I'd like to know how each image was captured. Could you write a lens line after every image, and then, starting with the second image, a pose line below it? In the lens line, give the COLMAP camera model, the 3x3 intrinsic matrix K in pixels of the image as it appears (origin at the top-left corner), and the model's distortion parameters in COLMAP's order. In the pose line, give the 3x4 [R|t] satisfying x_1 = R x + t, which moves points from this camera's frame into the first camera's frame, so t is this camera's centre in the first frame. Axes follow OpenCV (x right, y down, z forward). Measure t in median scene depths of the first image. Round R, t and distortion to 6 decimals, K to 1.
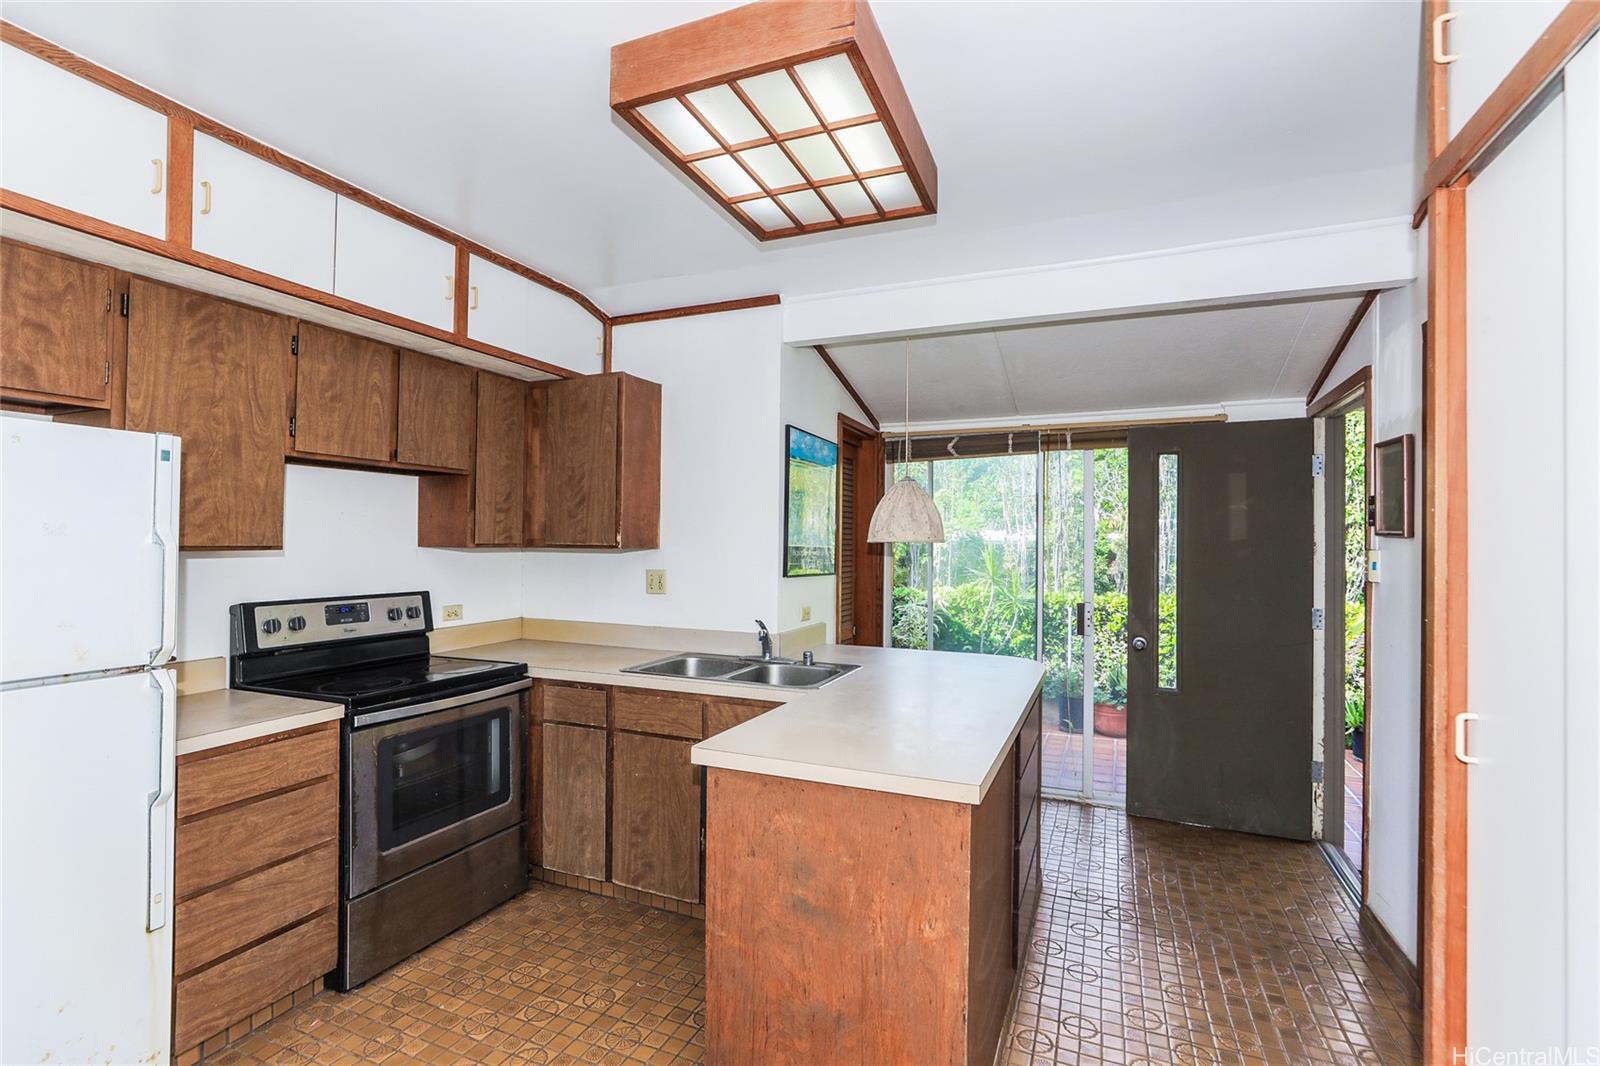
lens RADIAL K [[755.0, 0, 811.8], [0, 755.0, 531.8], [0, 0, 1]] dist [-0.000108, -0.000157]
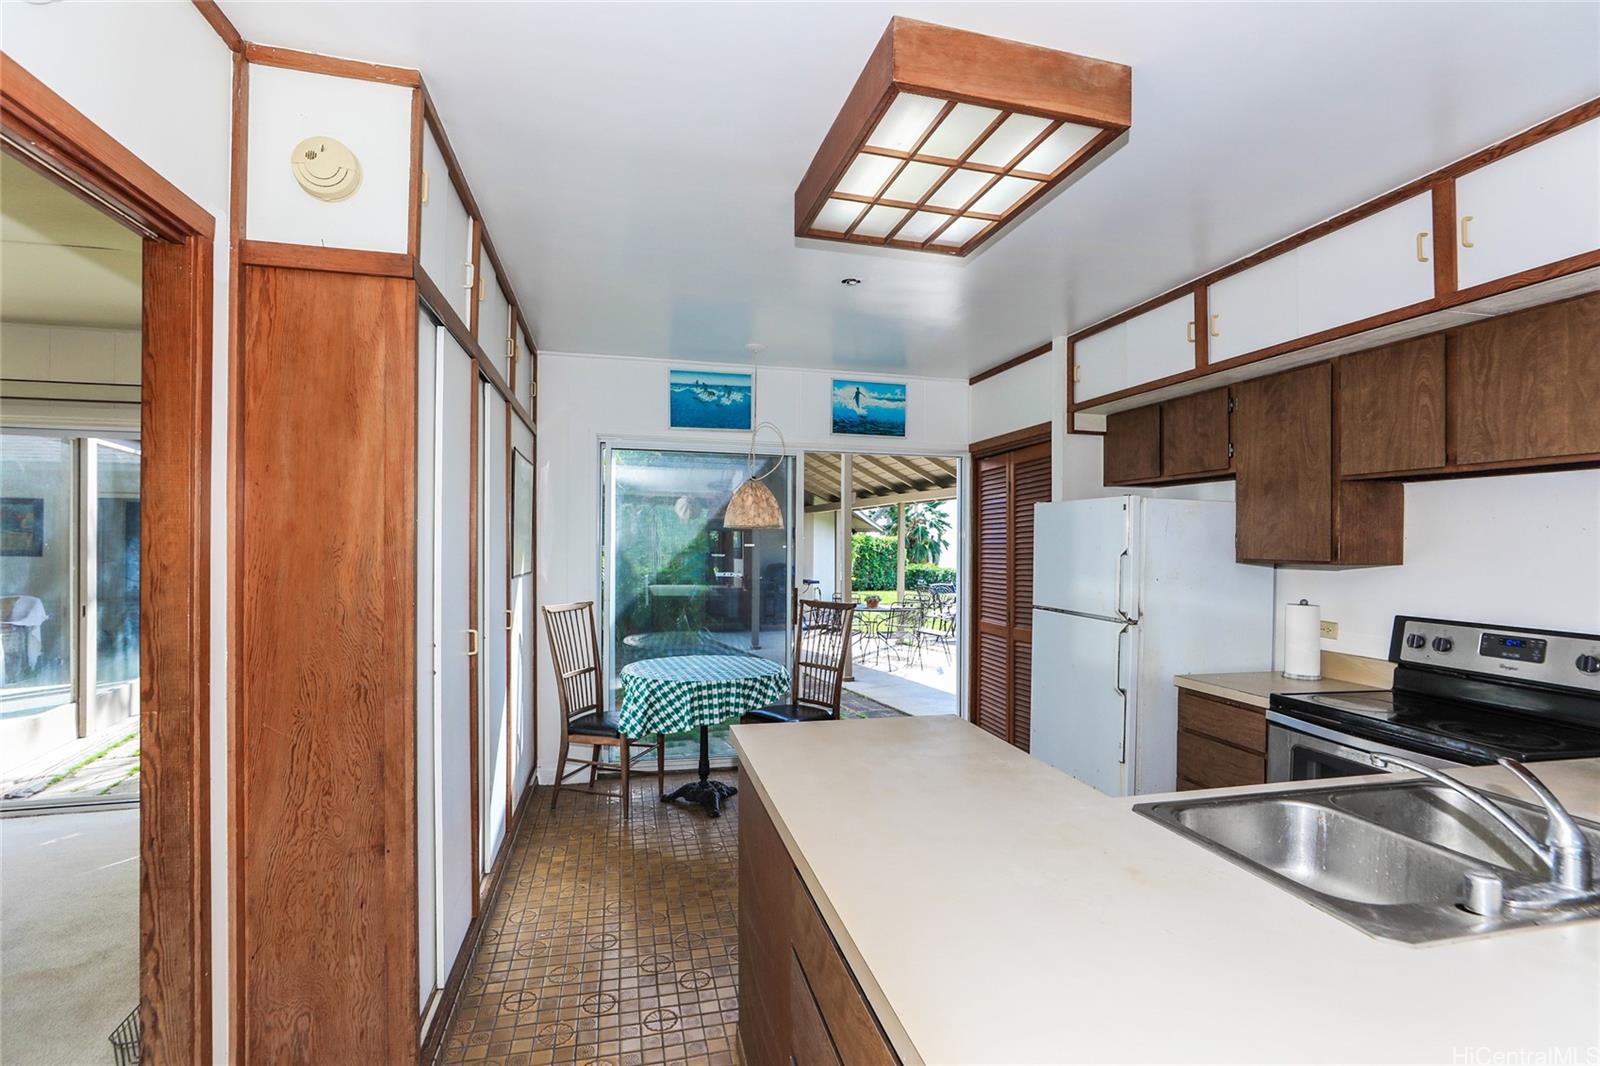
lens RADIAL K [[755.0, 0, 812.0], [0, 755.0, 542.9], [0, 0, 1]] dist [-0.000108, -0.000157]
pose [[-0.800677, -0.025797, -0.598540, 0.568478], [-0.019369, 0.999665, -0.017175, 0.024602], [0.598783, -0.002159, -0.800909, 1.351261]]
